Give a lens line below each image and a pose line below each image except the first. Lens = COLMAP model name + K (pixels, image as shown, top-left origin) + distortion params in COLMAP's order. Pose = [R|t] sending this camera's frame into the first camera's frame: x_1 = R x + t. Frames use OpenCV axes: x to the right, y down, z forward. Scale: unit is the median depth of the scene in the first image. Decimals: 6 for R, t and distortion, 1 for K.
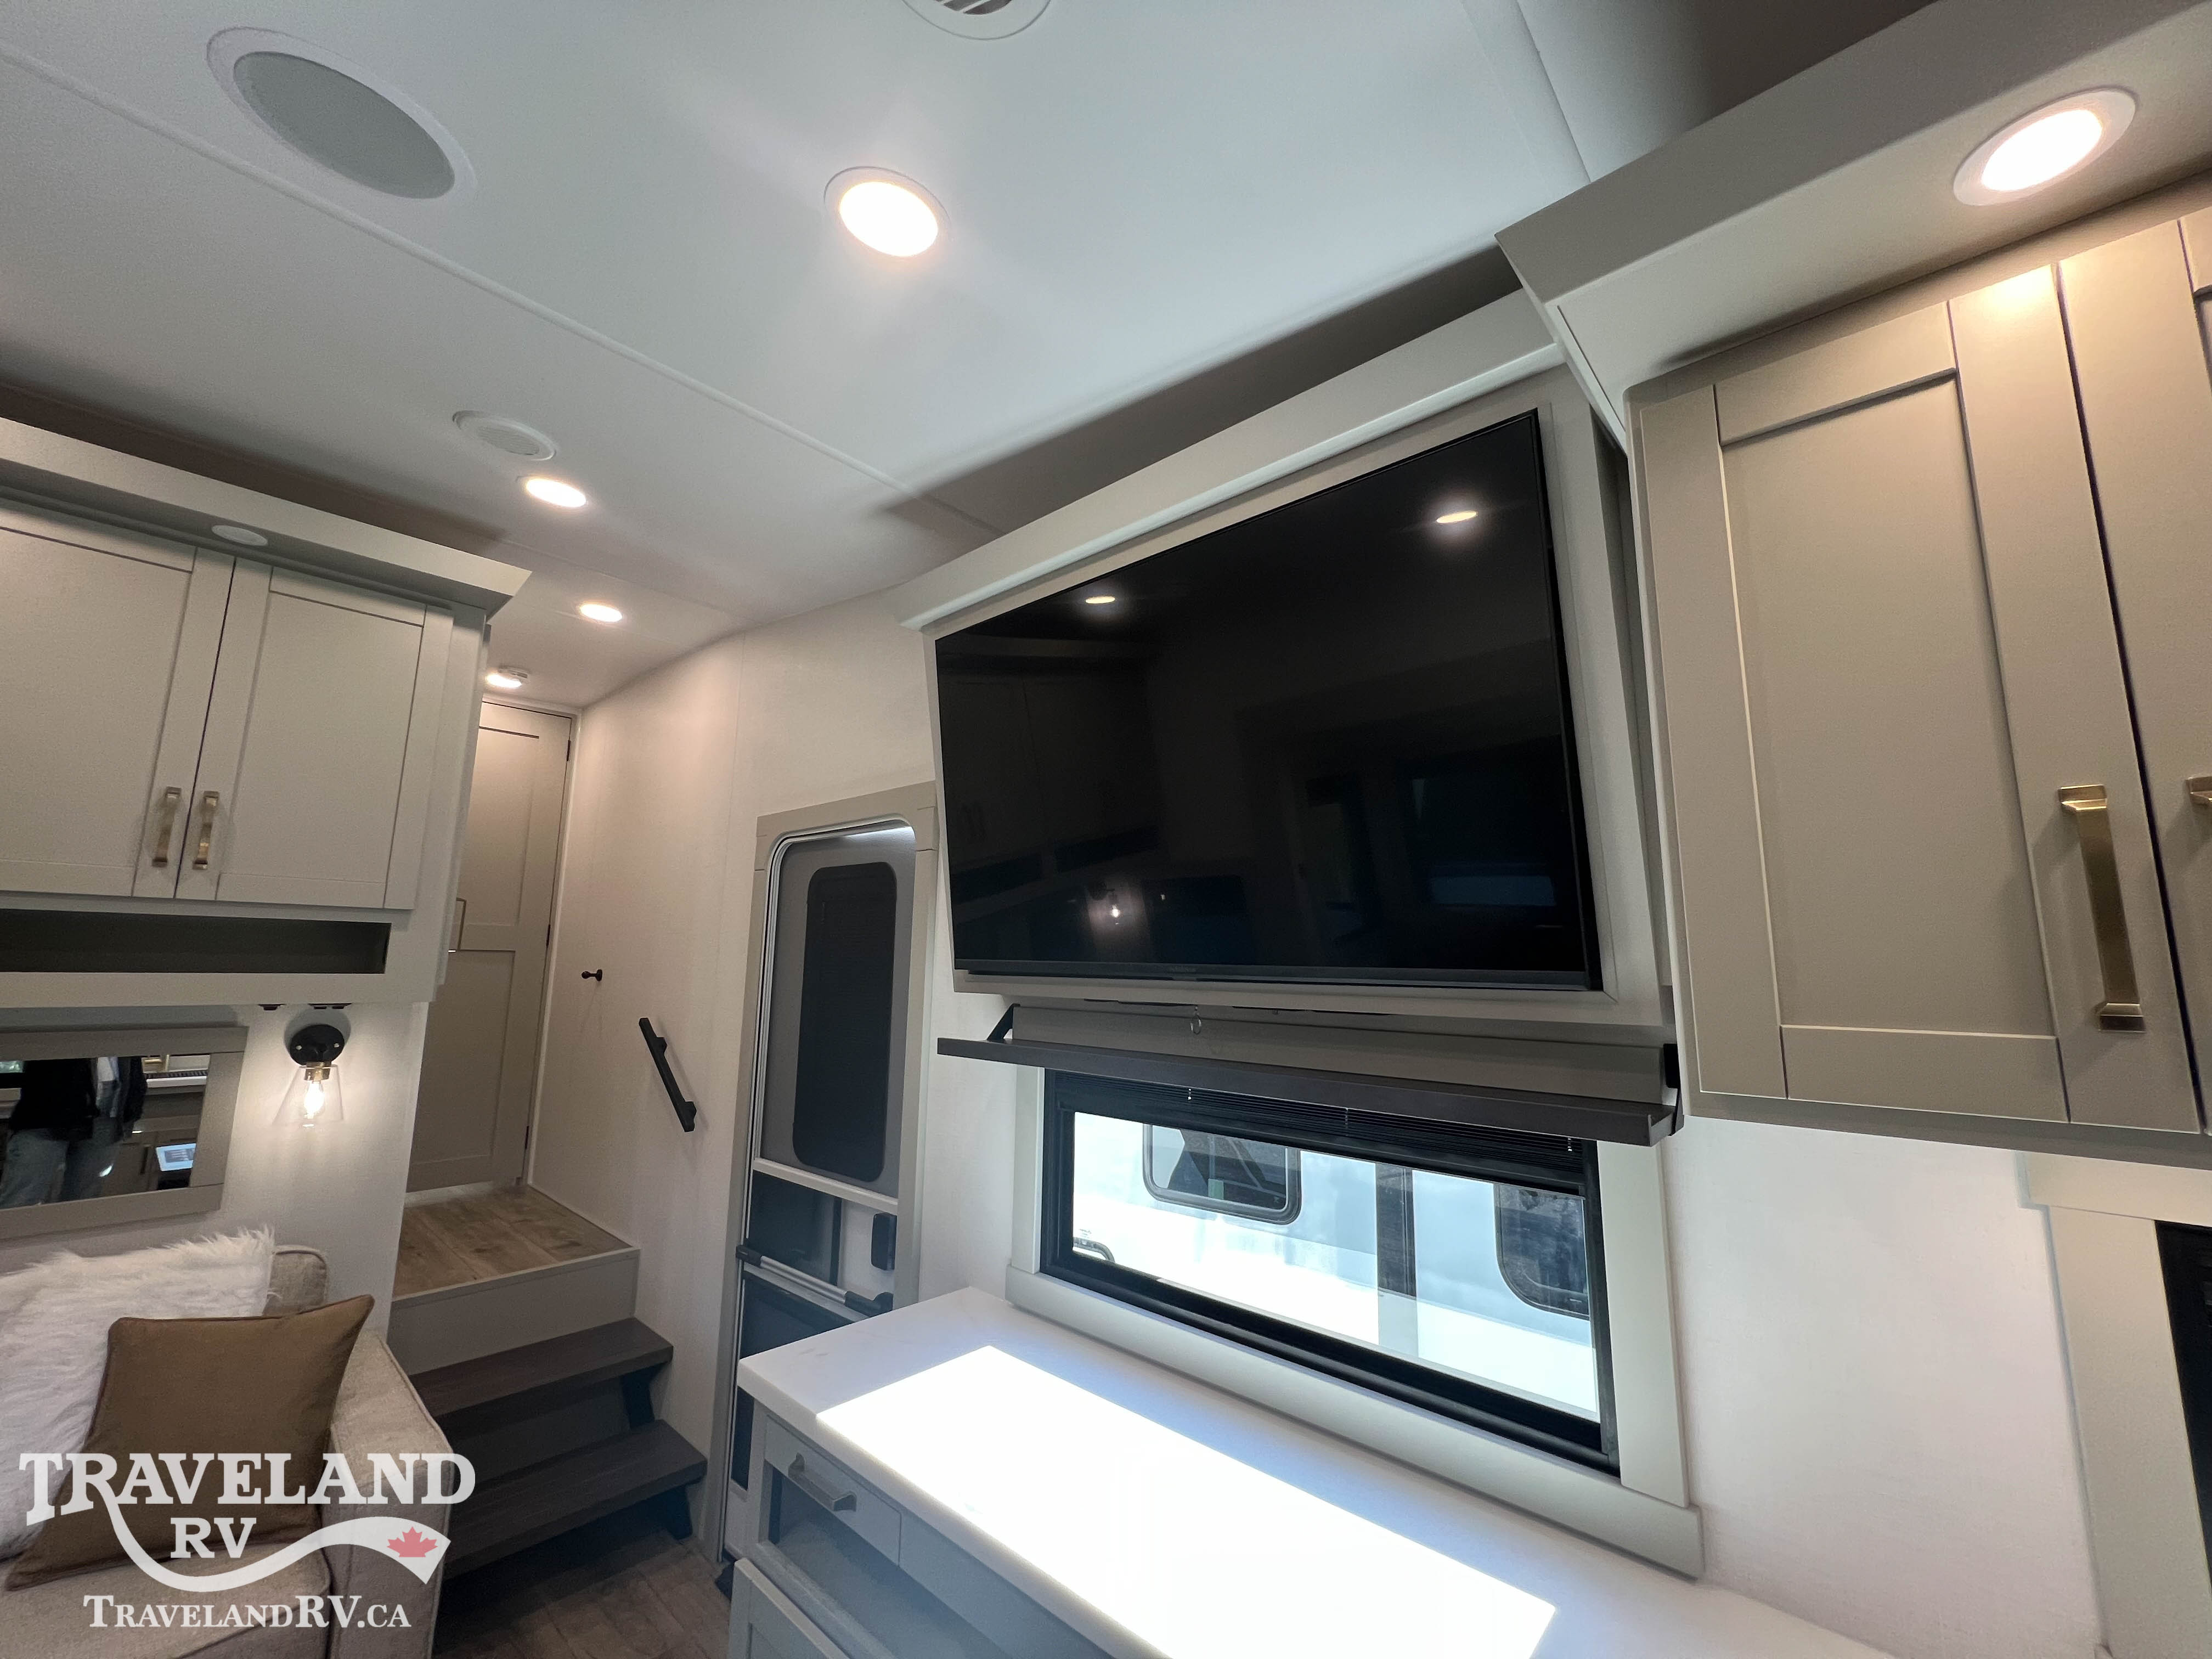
lens RADIAL K [[882.1, 0, 1110.3], [0, 882.1, 829.6], [0, 0, 1]] dist [-0.002420, -0.000019]
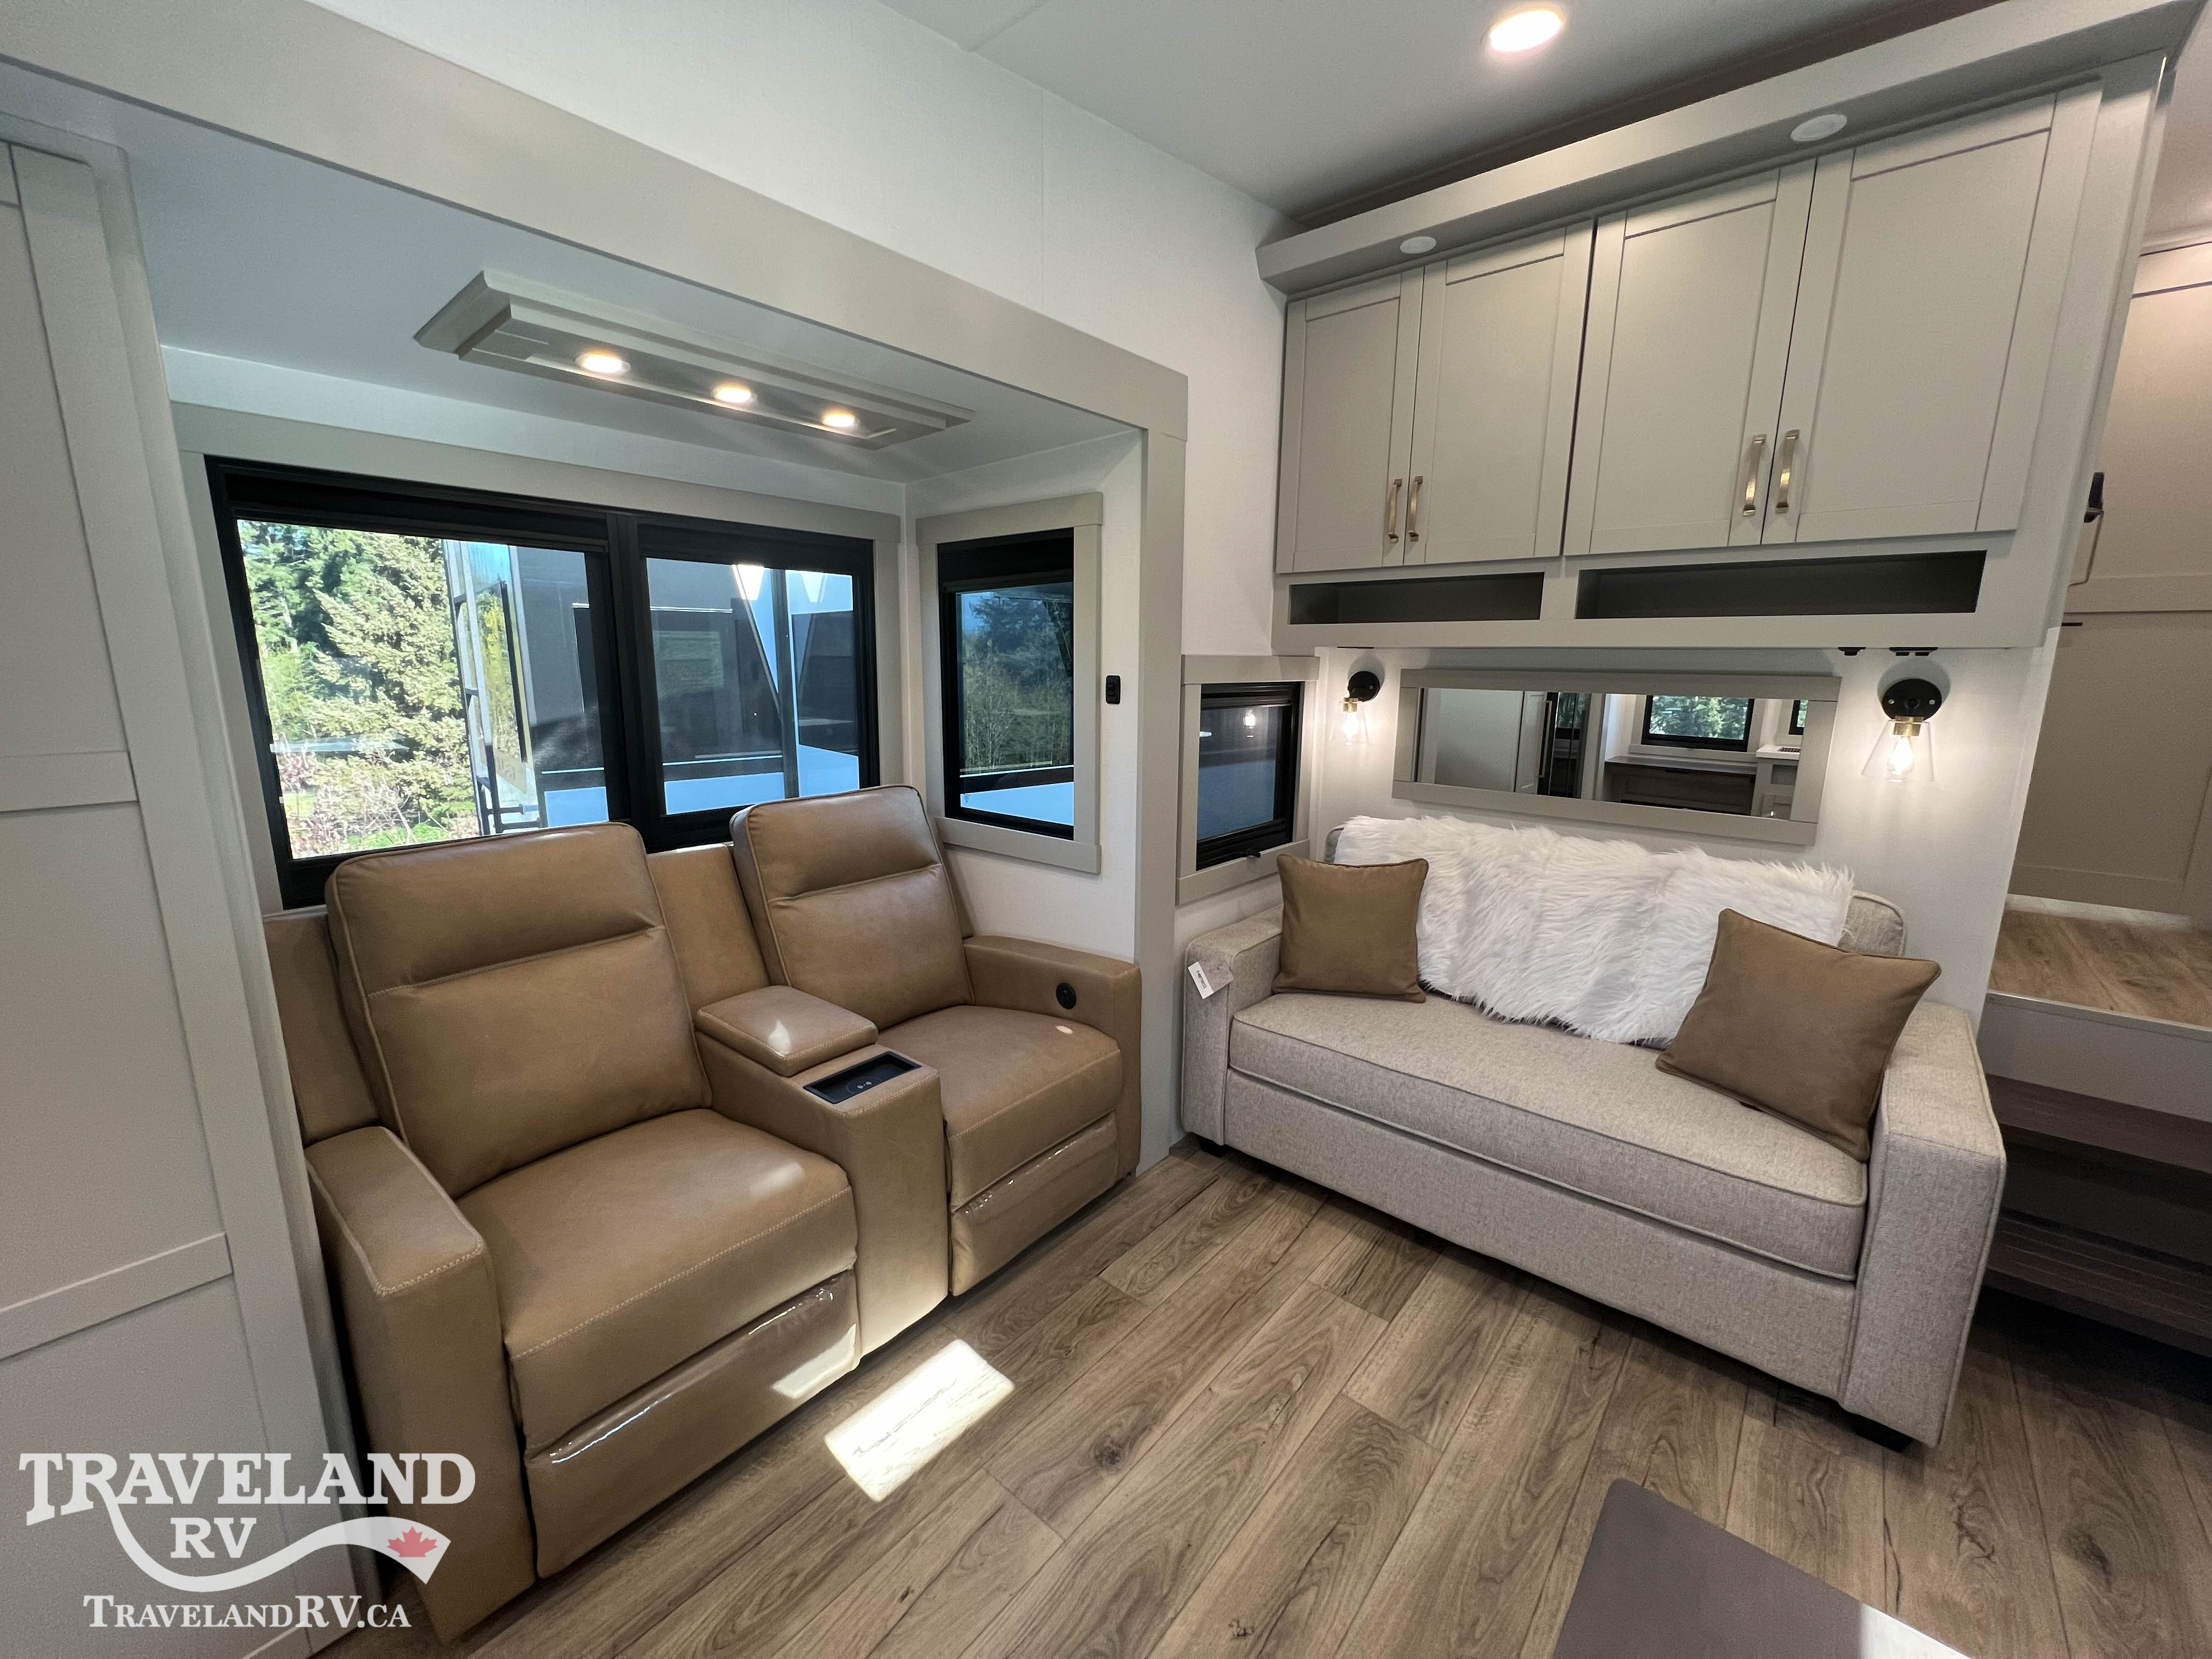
lens RADIAL K [[882.1, 0, 1110.3], [0, 882.1, 829.6], [0, 0, 1]] dist [-0.002420, -0.000019]
pose [[0.033884, 0.175934, -0.983819, 0.010557], [0.144253, 0.973215, 0.179006, 0.095209], [0.988961, -0.147984, 0.007598, 0.144464]]
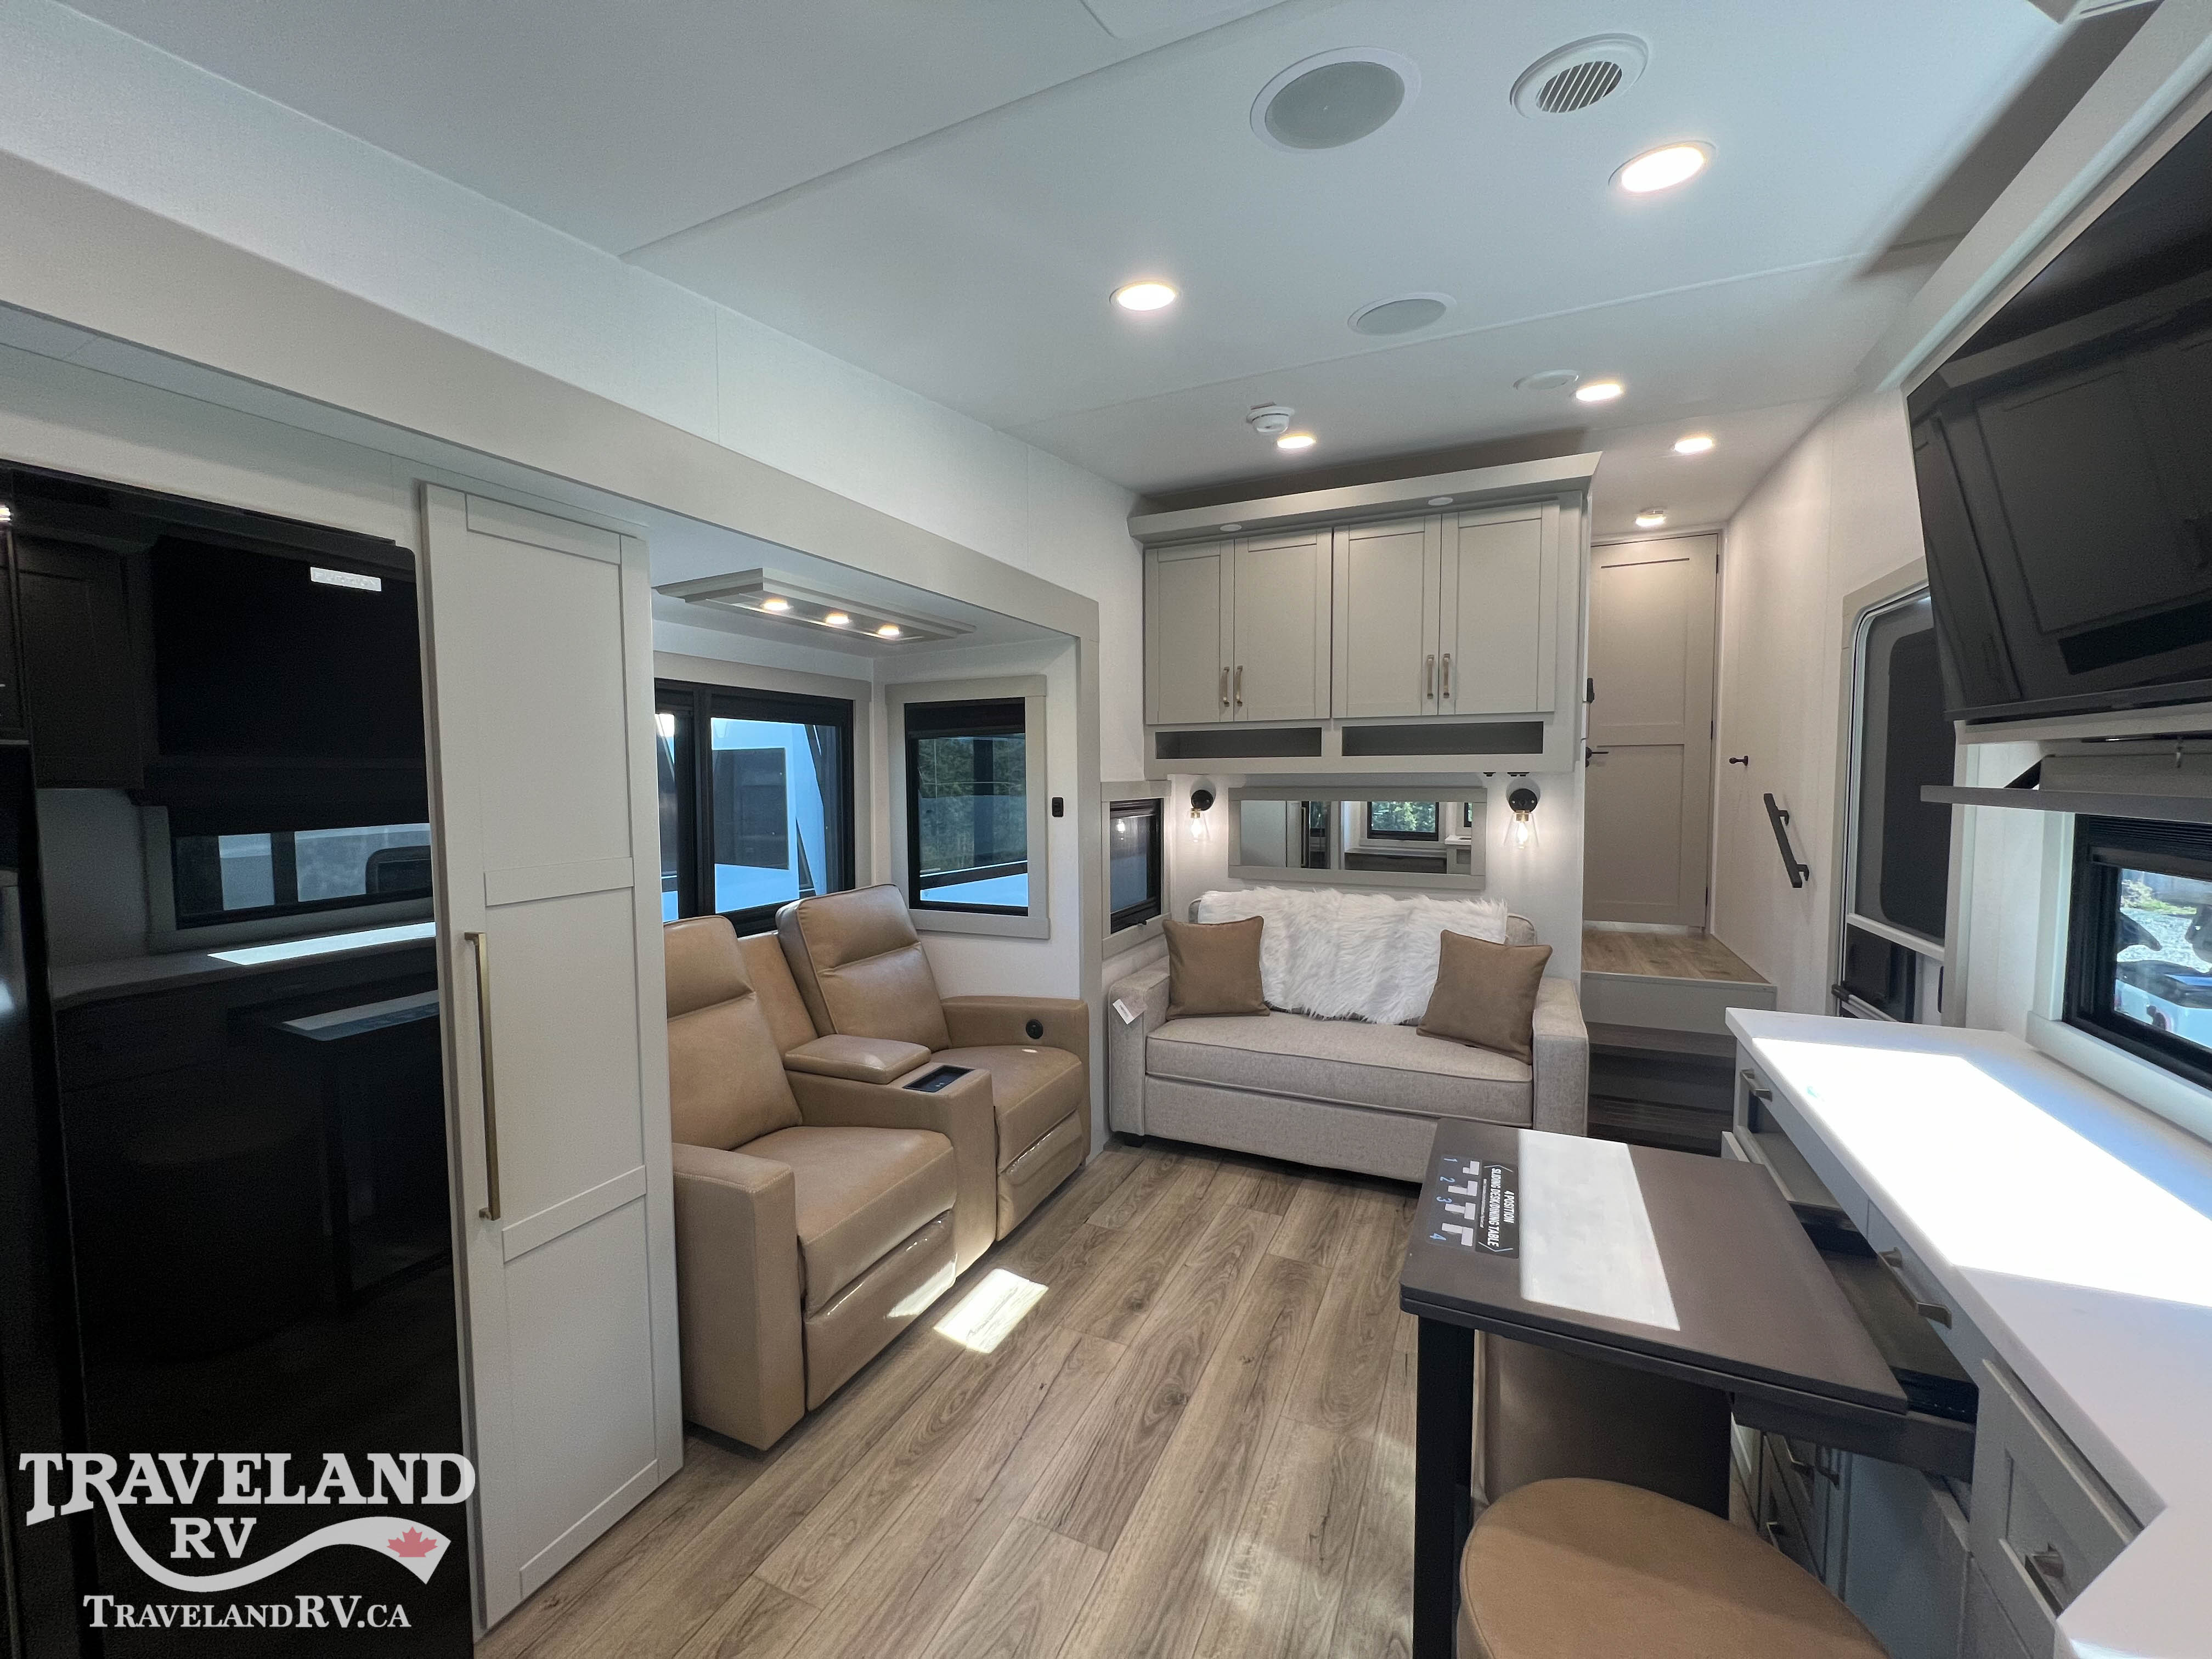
lens RADIAL K [[882.4, 0, 1107.9], [0, 882.4, 828.6], [0, 0, 1]] dist [-0.002658, -0.000230]
pose [[0.301404, 0.040486, -0.952637, 0.433184], [0.157603, 0.983240, 0.091650, 0.029474], [0.940381, -0.177762, 0.289972, -0.200091]]
